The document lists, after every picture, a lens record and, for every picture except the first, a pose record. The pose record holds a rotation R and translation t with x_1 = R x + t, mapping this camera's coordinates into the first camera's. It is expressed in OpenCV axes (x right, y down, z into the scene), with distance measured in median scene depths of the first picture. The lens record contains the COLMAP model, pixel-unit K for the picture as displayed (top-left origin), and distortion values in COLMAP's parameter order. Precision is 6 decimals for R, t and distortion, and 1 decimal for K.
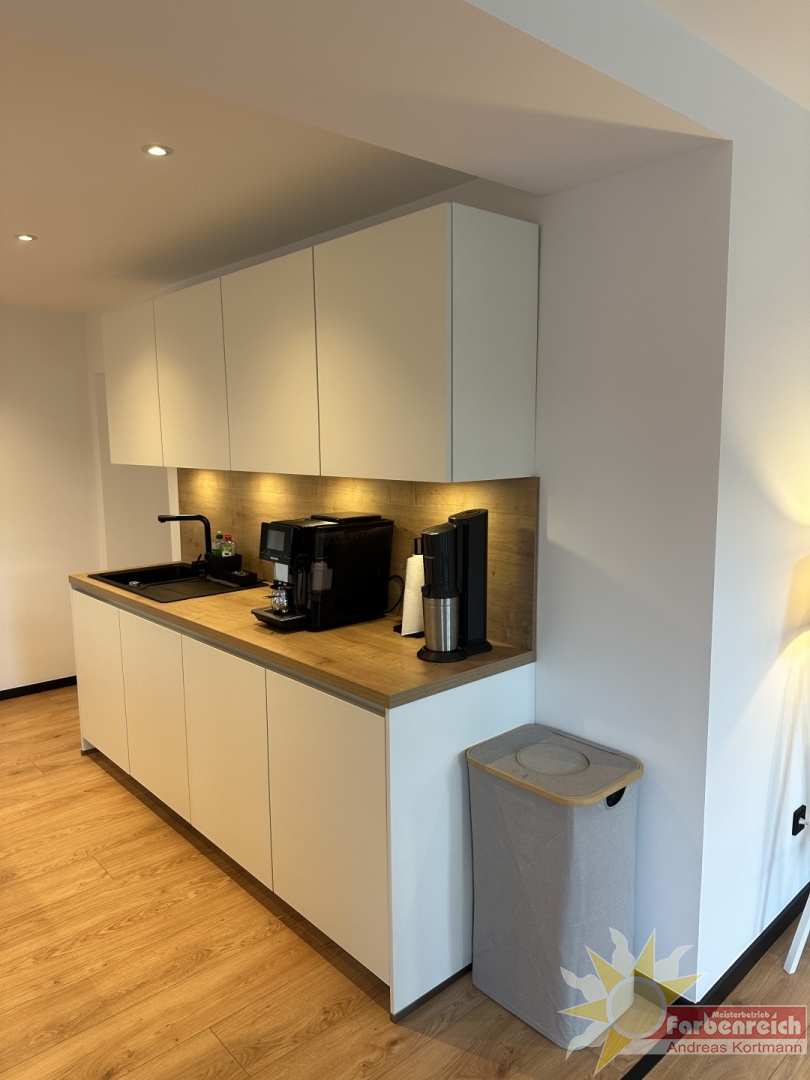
lens RADIAL K [[761.5, 0, 405.0], [0, 761.5, 540.0], [0, 0, 1]] dist [0.106793, -0.153833]
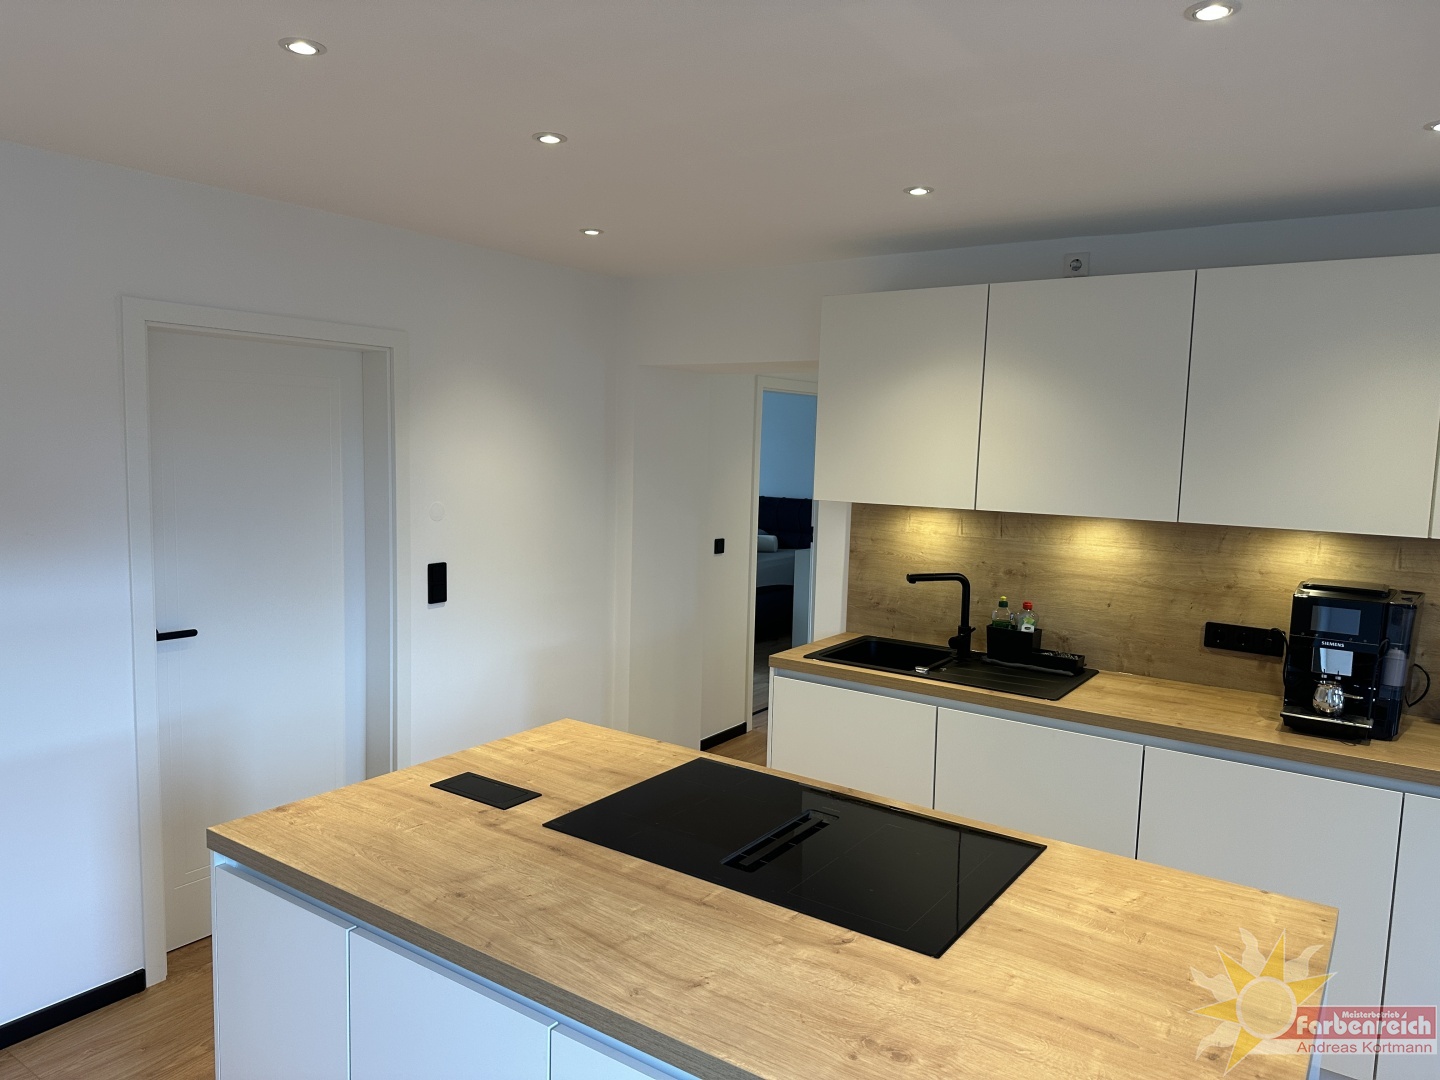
lens RADIAL K [[1015.3, 0, 720.0], [0, 1015.3, 540.0], [0, 0, 1]] dist [0.106793, -0.153833]
pose [[0.972466, 0.017771, 0.232365, -0.750821], [-0.008518, 0.999132, -0.040764, -0.023723], [-0.232888, 0.037662, 0.971774, 0.109178]]
